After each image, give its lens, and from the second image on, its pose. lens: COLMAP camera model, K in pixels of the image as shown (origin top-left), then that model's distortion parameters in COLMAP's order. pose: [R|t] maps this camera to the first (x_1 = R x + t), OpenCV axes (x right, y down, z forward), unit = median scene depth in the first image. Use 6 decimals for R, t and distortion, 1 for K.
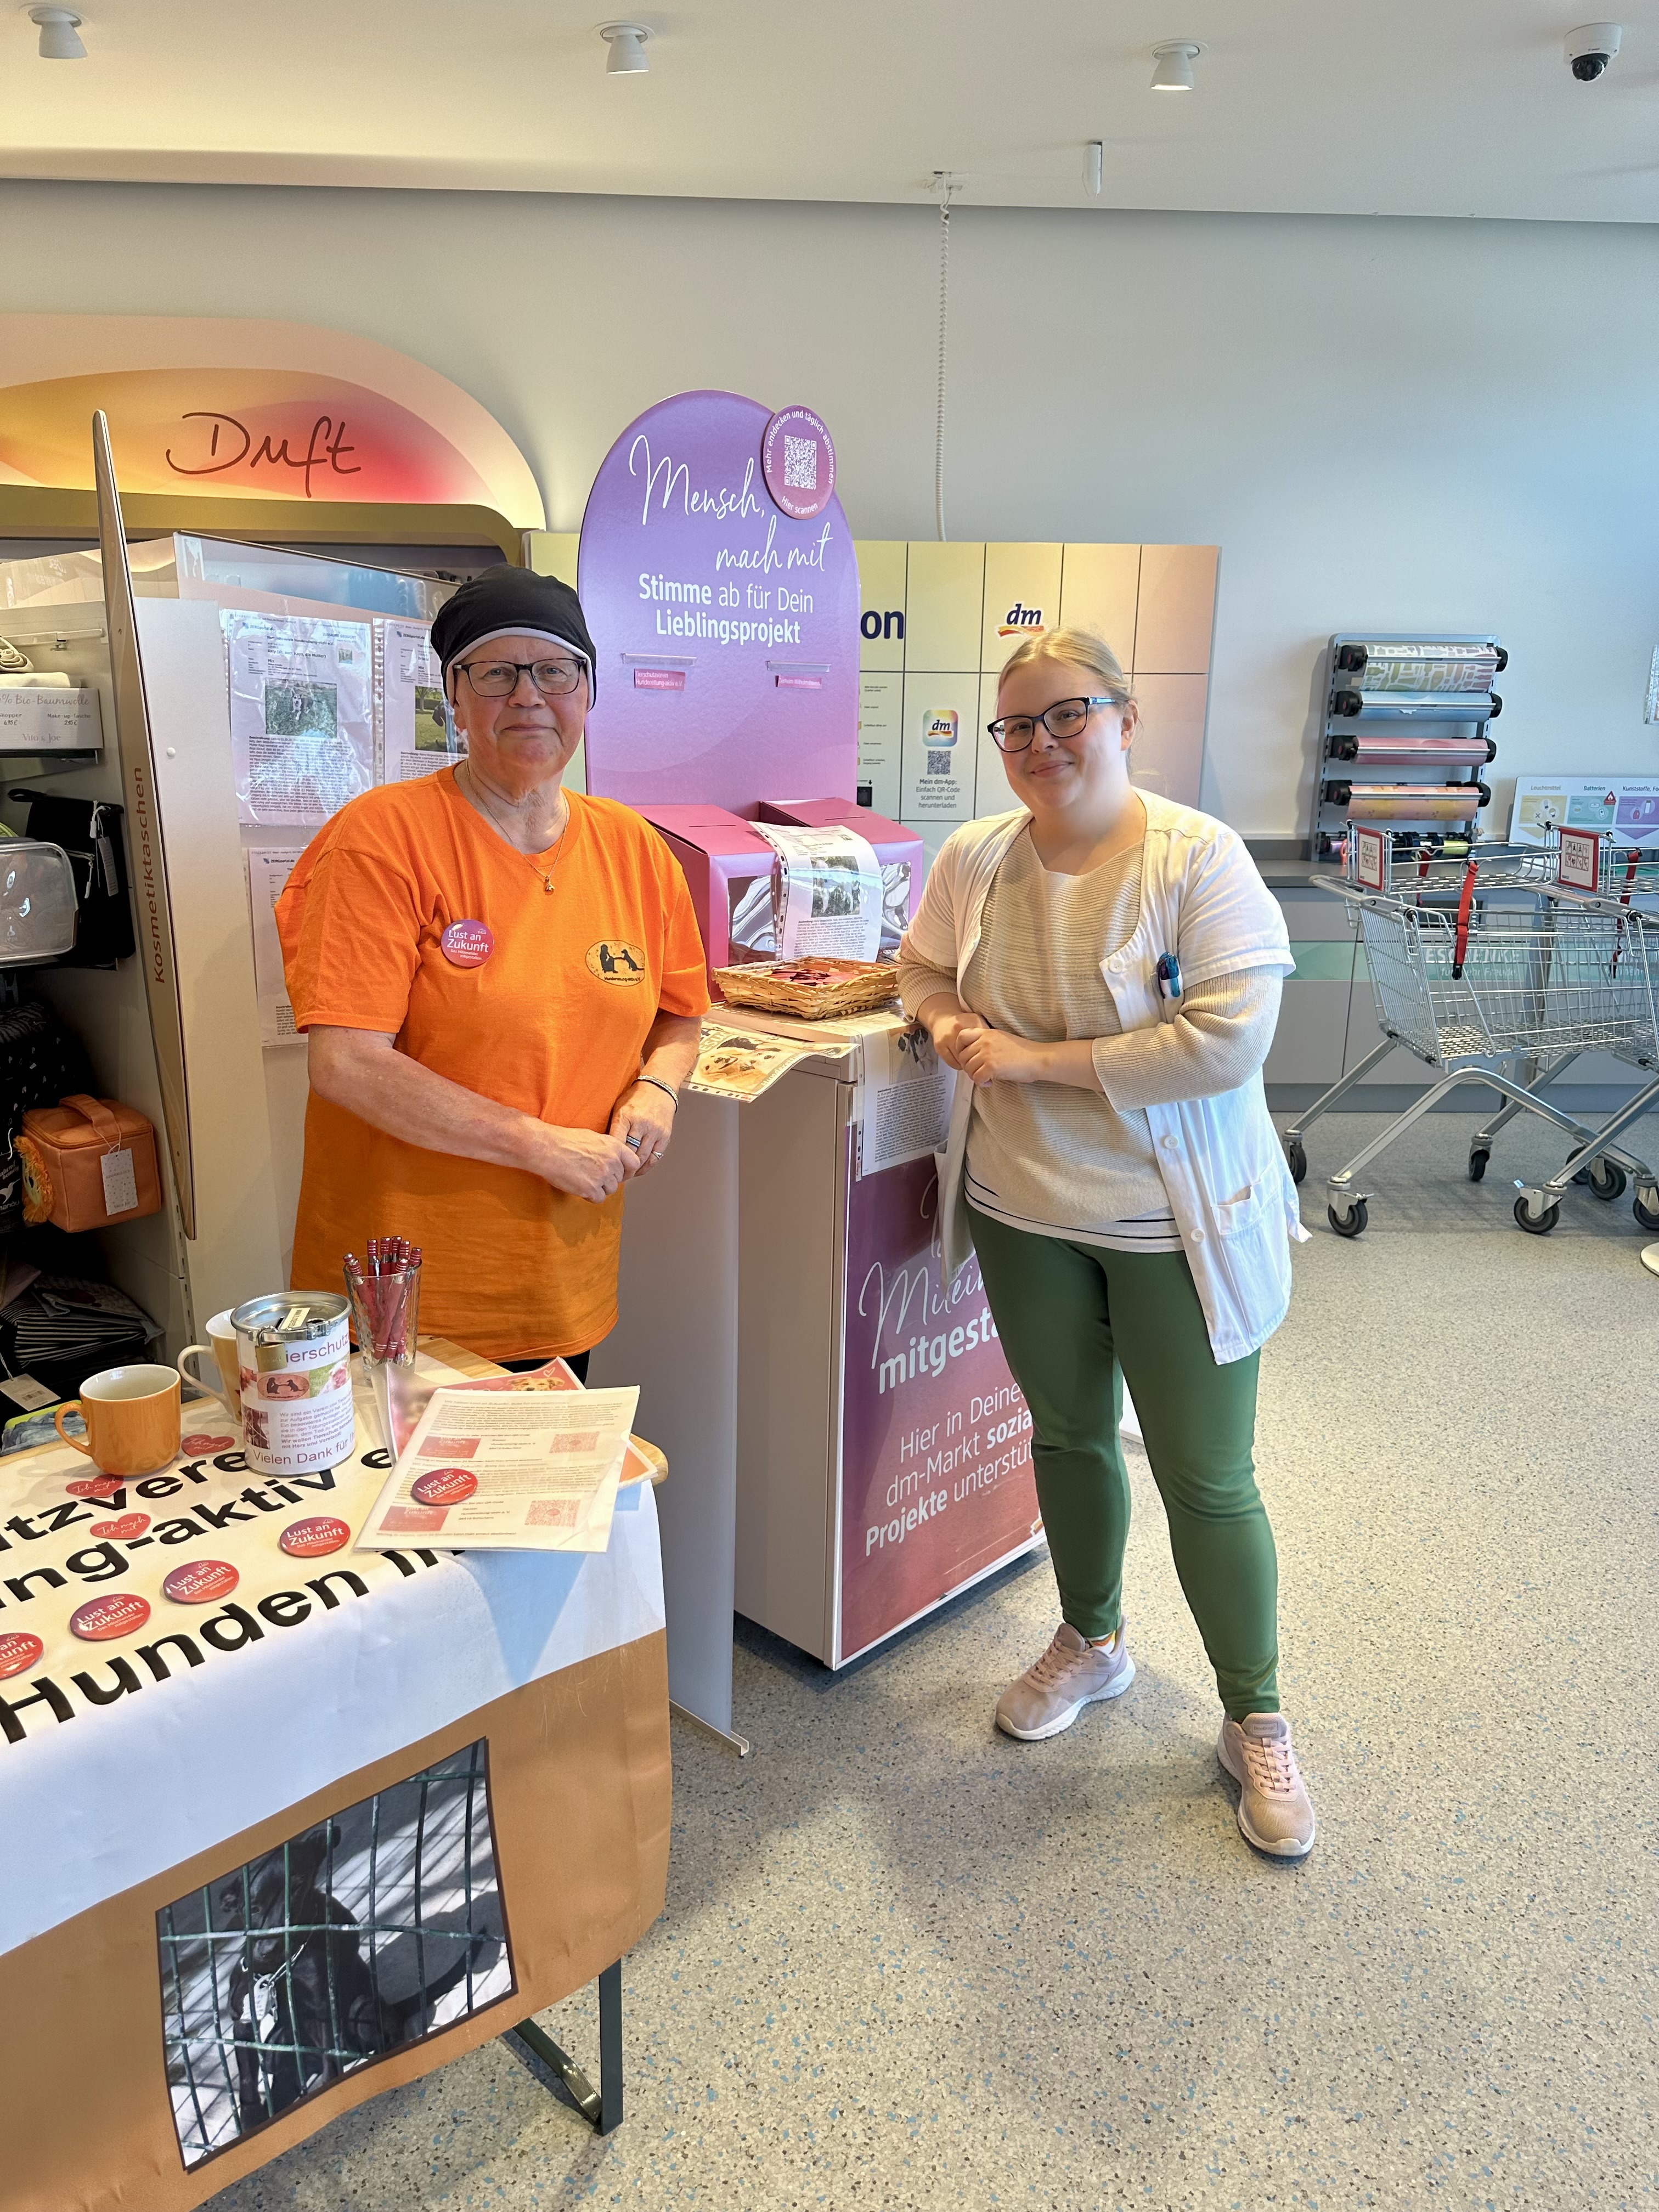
lens RADIAL K [[1555.5, 0, 821.8], [0, 1555.5, 1123.9], [0, 0, 1]] dist [0.024020, -0.032513]
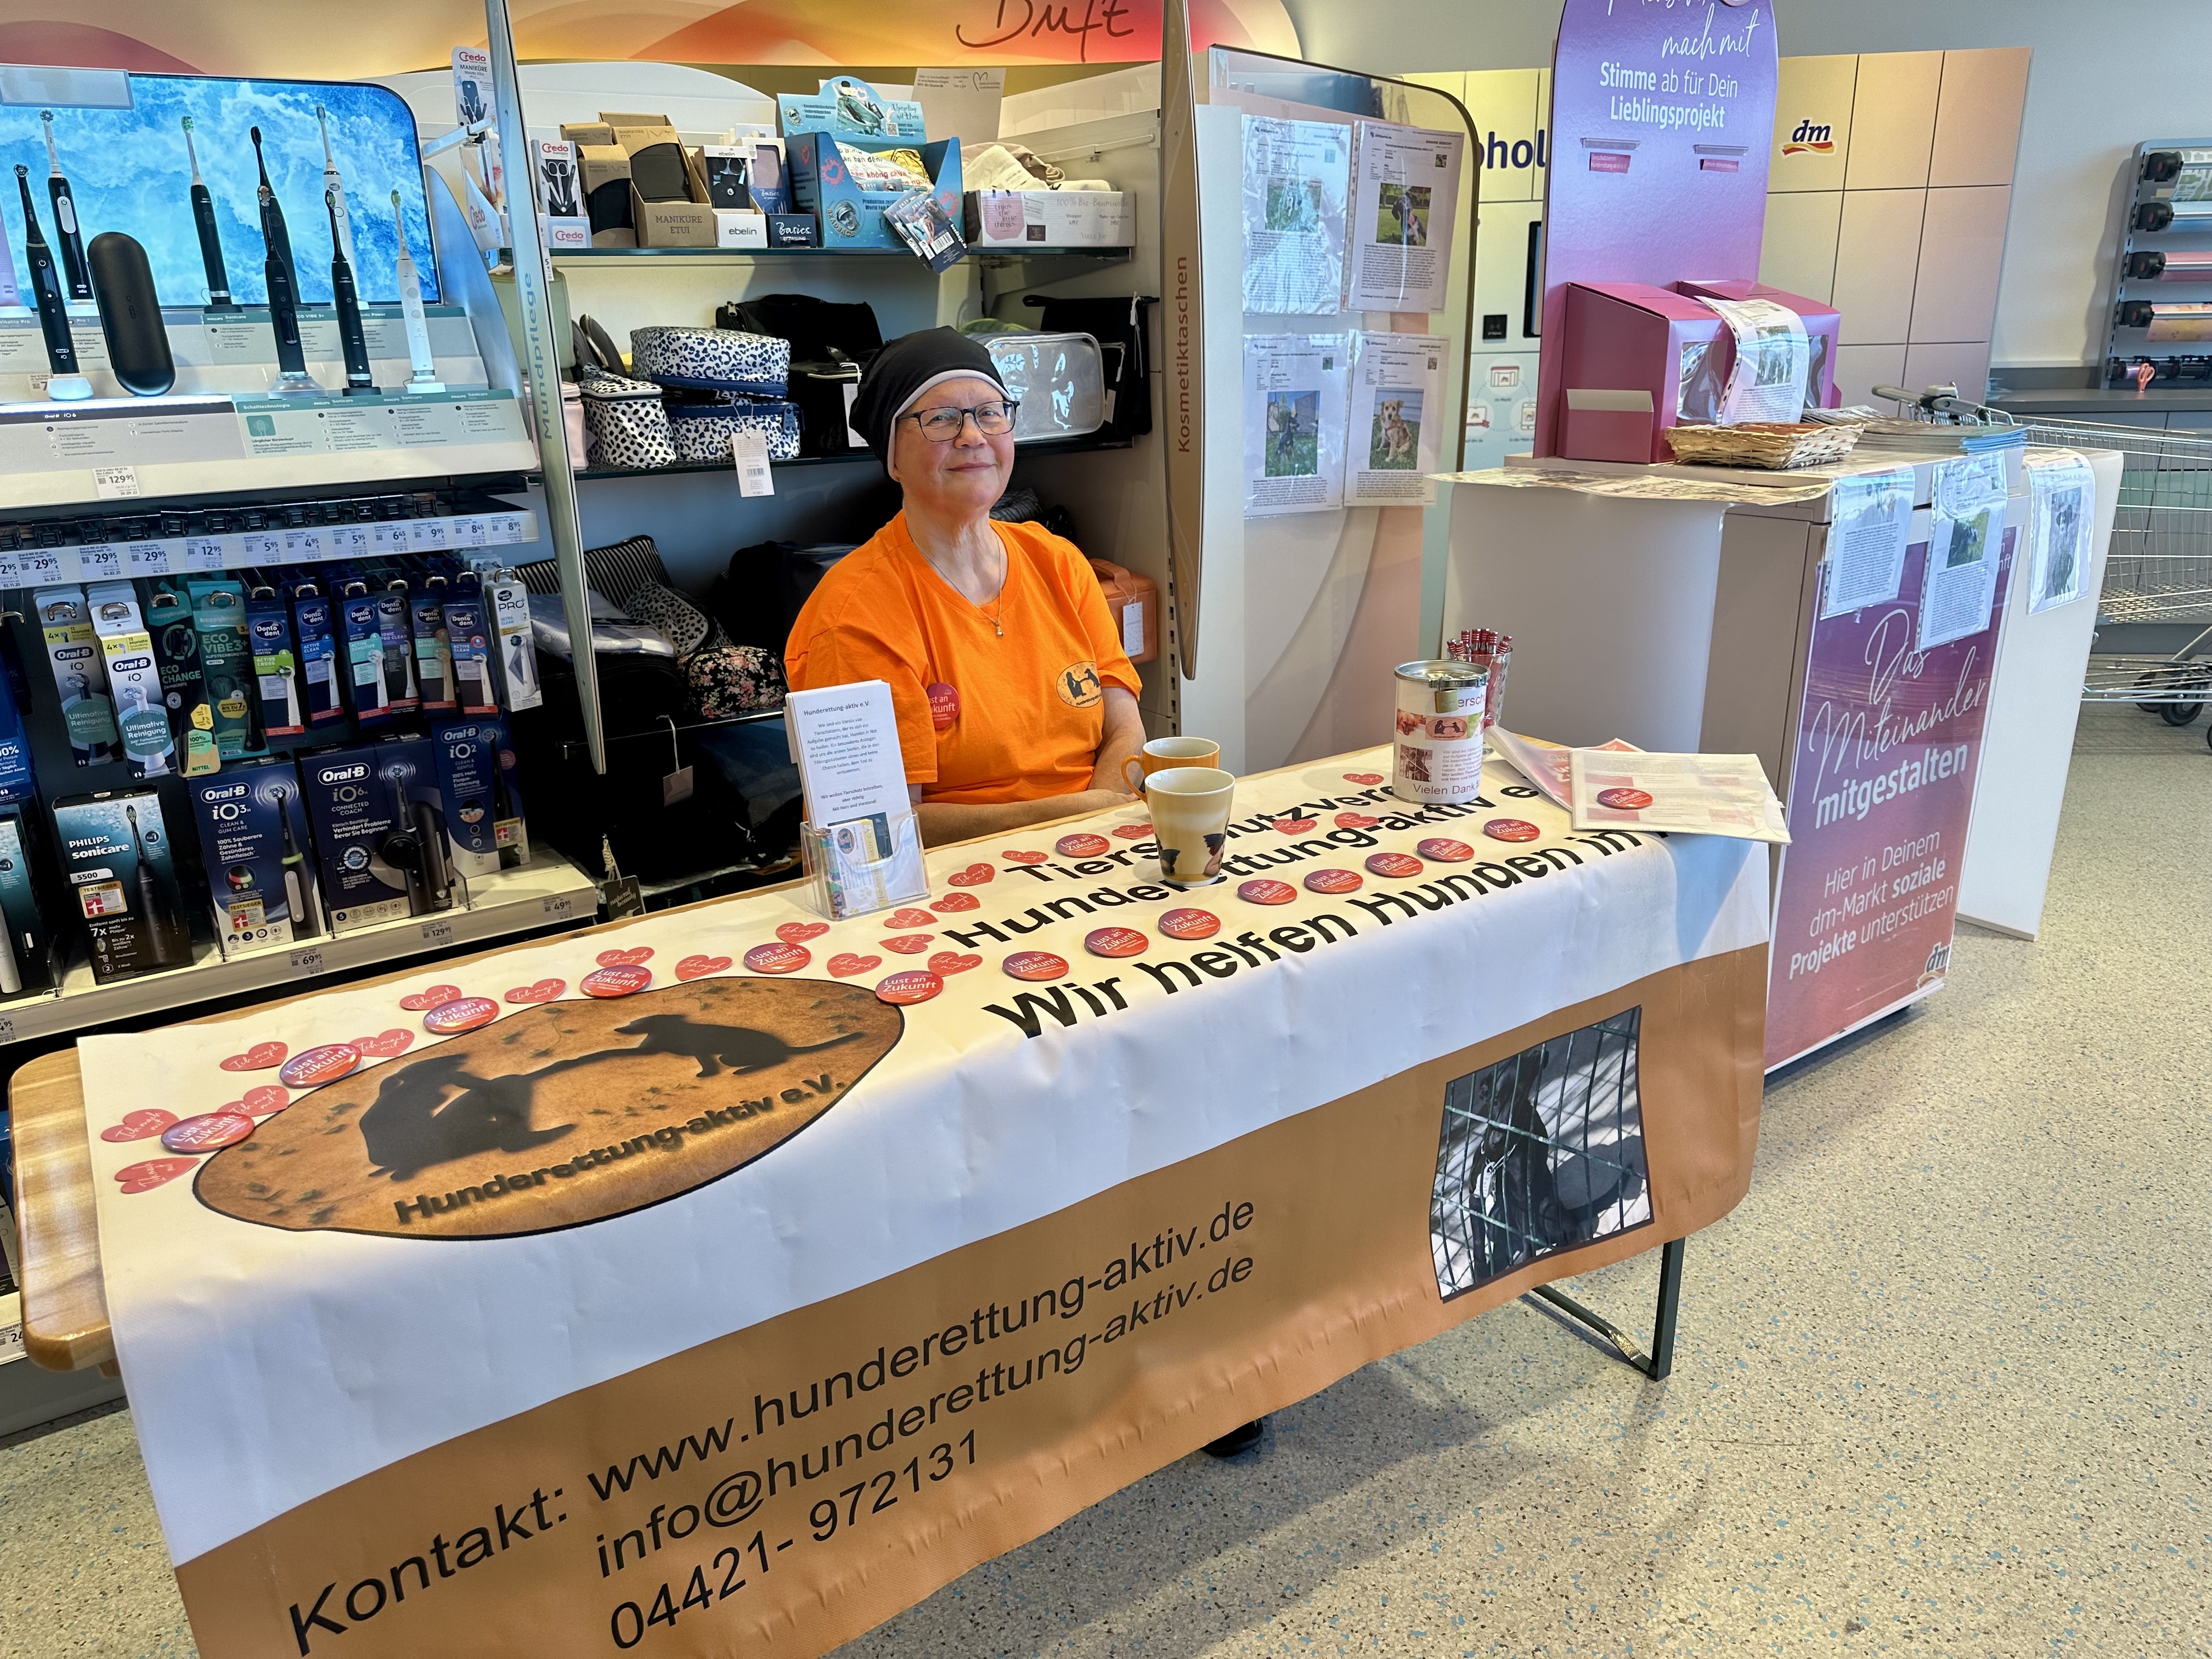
lens RADIAL K [[1555.5, 0, 1125.3], [0, 1555.5, 829.8], [0, 0, 1]] dist [0.024020, -0.032513]
pose [[0.982566, 0.021569, -0.184660, -0.286942], [-0.009221, 0.997679, 0.067471, 0.132182], [0.185686, -0.064592, 0.980484, -0.188202]]
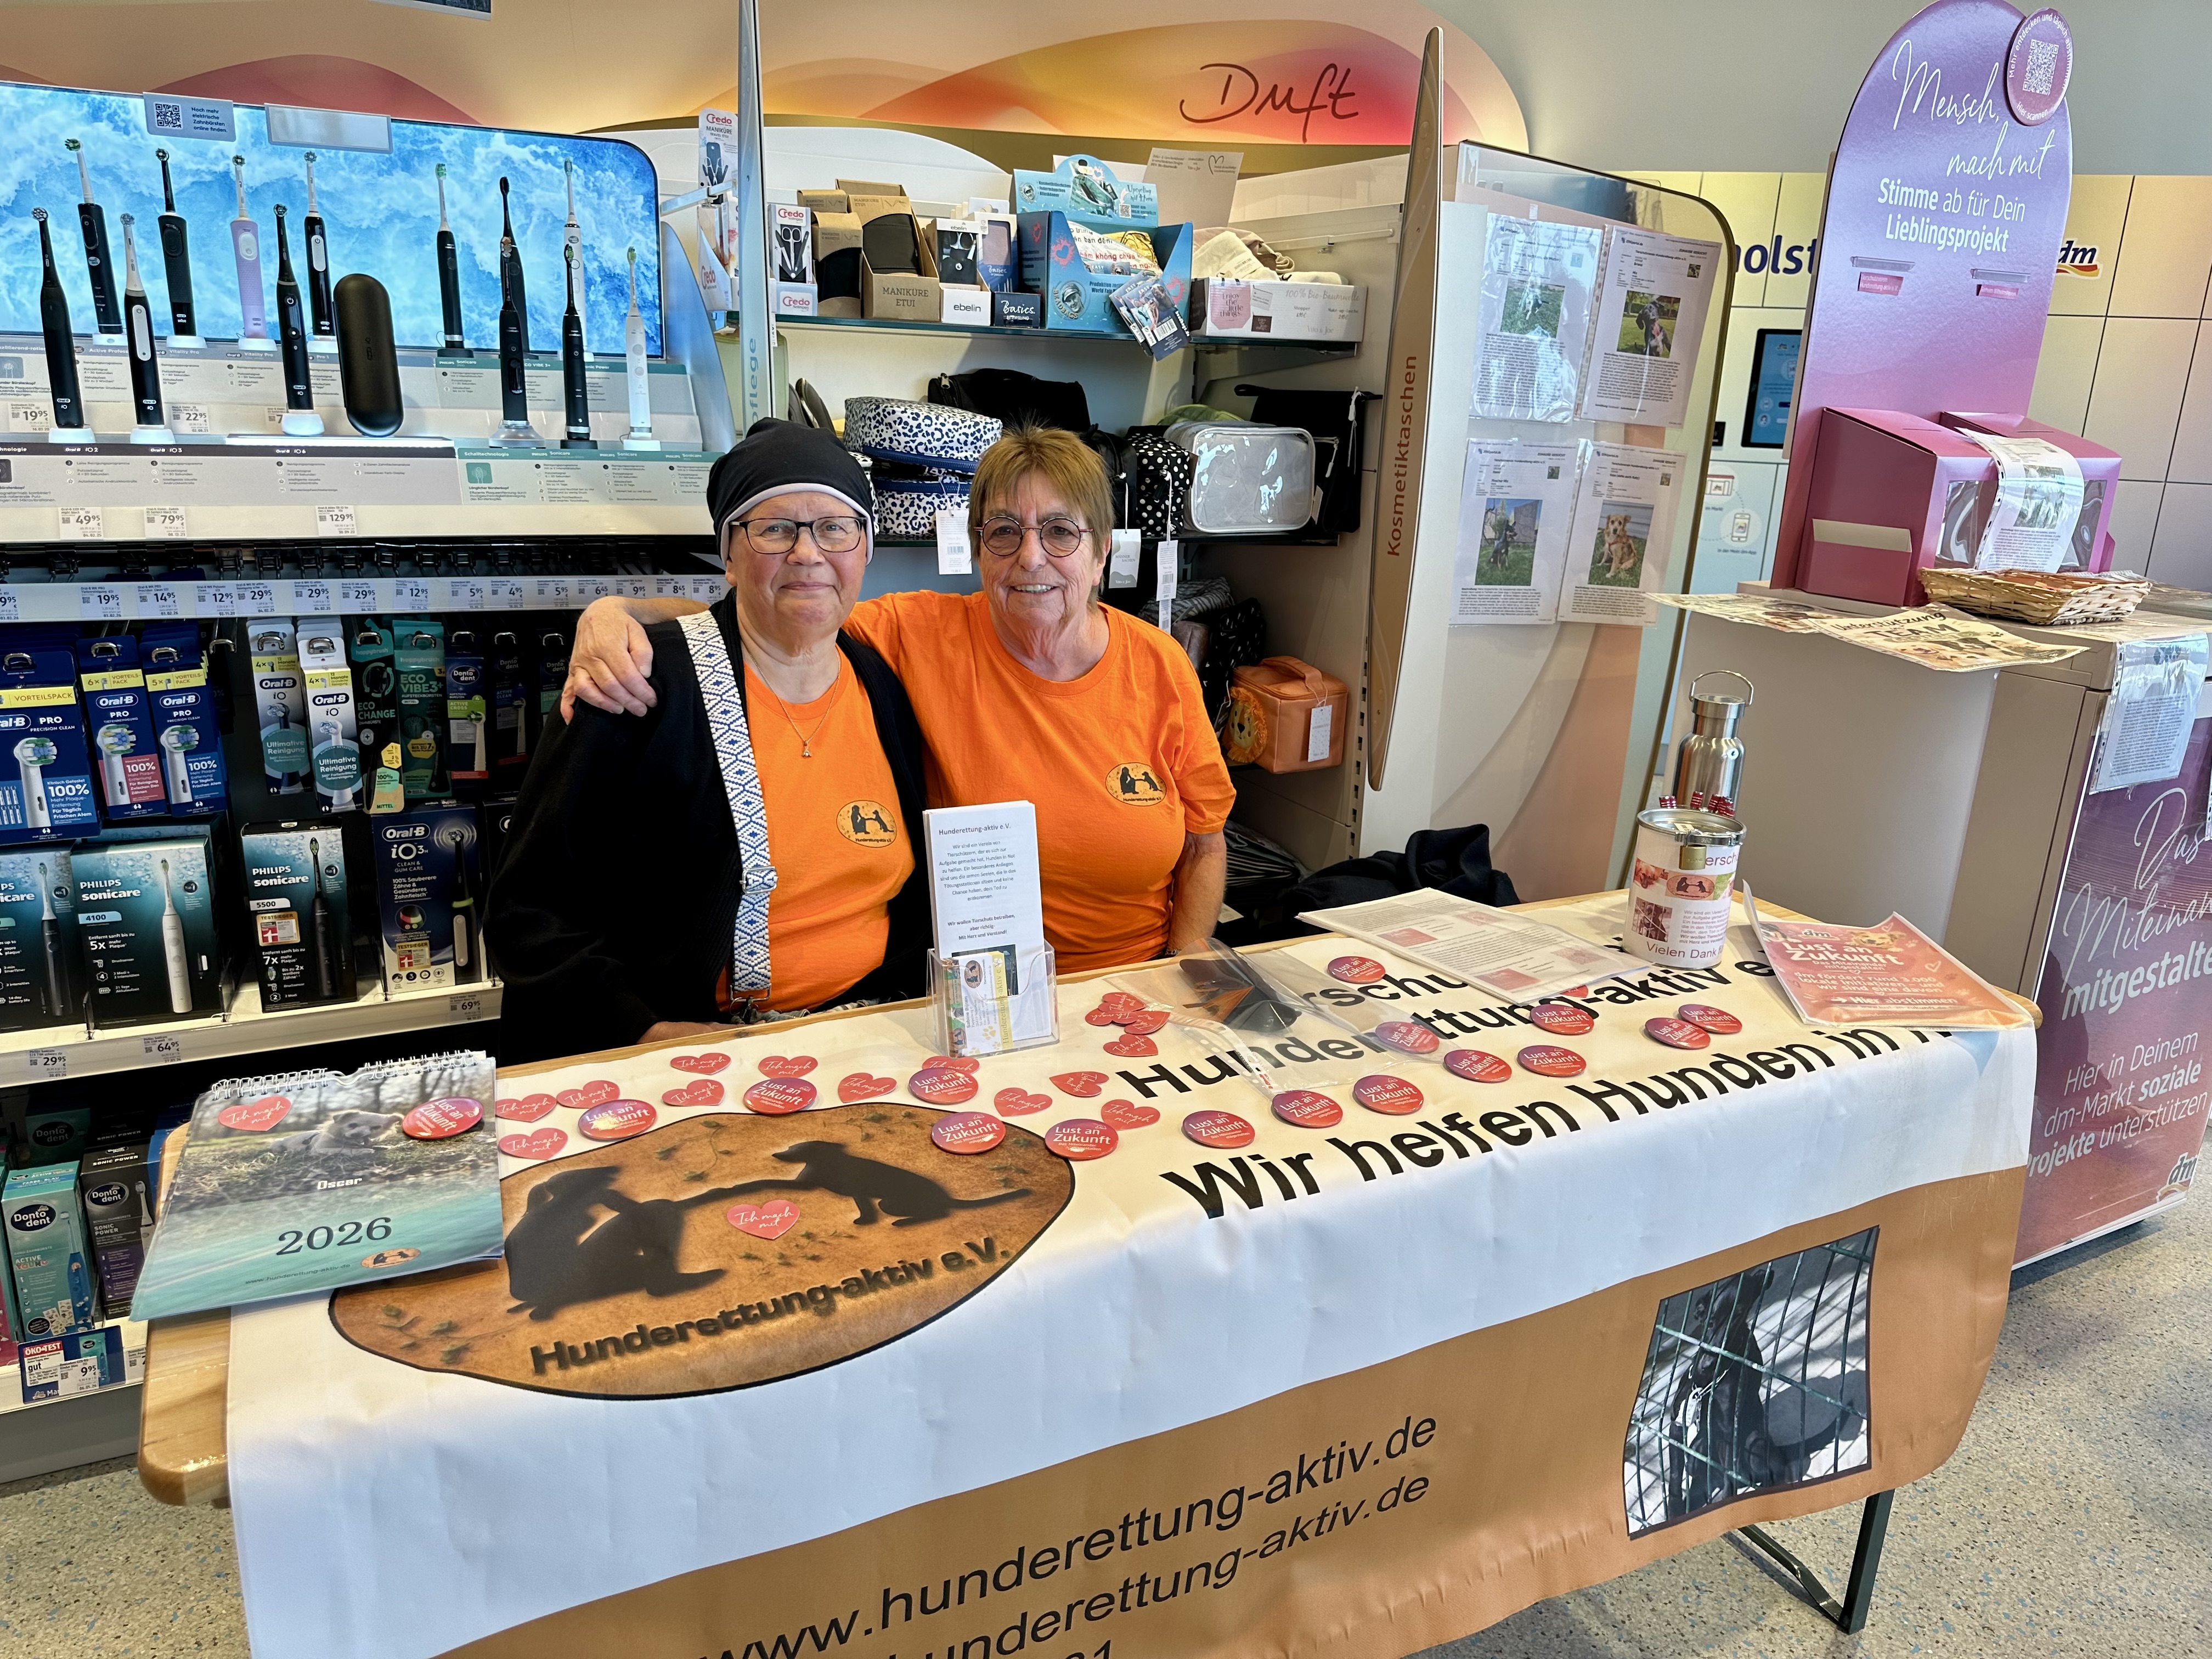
lens RADIAL K [[1555.5, 0, 1106.5], [0, 1555.5, 830.1], [0, 0, 1]] dist [0.024020, -0.032513]
pose [[0.953875, 0.103619, -0.281756, -0.333064], [-0.097322, 0.994591, 0.036294, 0.098011], [0.283993, -0.007199, 0.958799, -0.139563]]
